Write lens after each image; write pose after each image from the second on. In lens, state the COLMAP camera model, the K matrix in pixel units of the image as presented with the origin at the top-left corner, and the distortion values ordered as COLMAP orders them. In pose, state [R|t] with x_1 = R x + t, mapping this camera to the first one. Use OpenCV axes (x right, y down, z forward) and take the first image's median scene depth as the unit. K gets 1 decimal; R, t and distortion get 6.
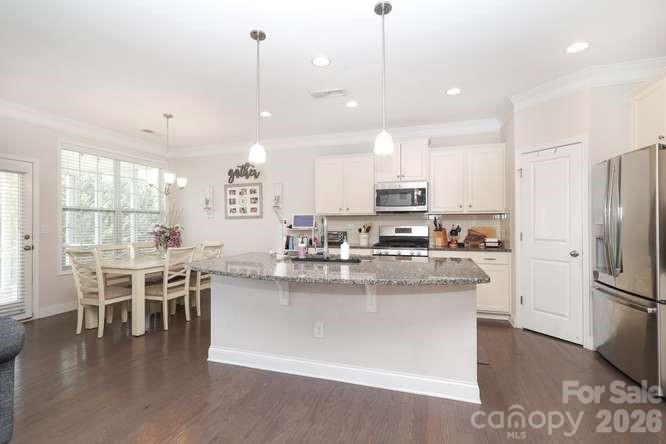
lens RADIAL K [[325.2, 0, 332.4], [0, 325.2, 221.8], [0, 0, 1]] dist [0.014672, -0.000889]
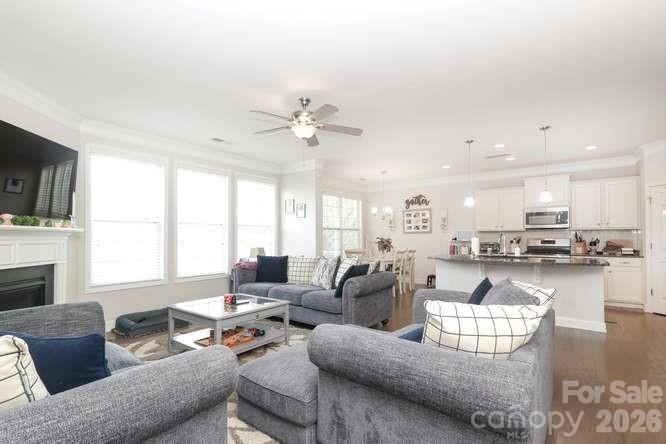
lens RADIAL K [[325.2, 0, 336.7], [0, 325.2, 231.6], [0, 0, 1]] dist [0.014672, -0.000889]
pose [[0.948209, -0.005087, -0.317605, -0.187541], [0.001109, 0.999919, -0.012702, 0.000142], [0.317644, 0.011692, 0.948138, -0.583781]]
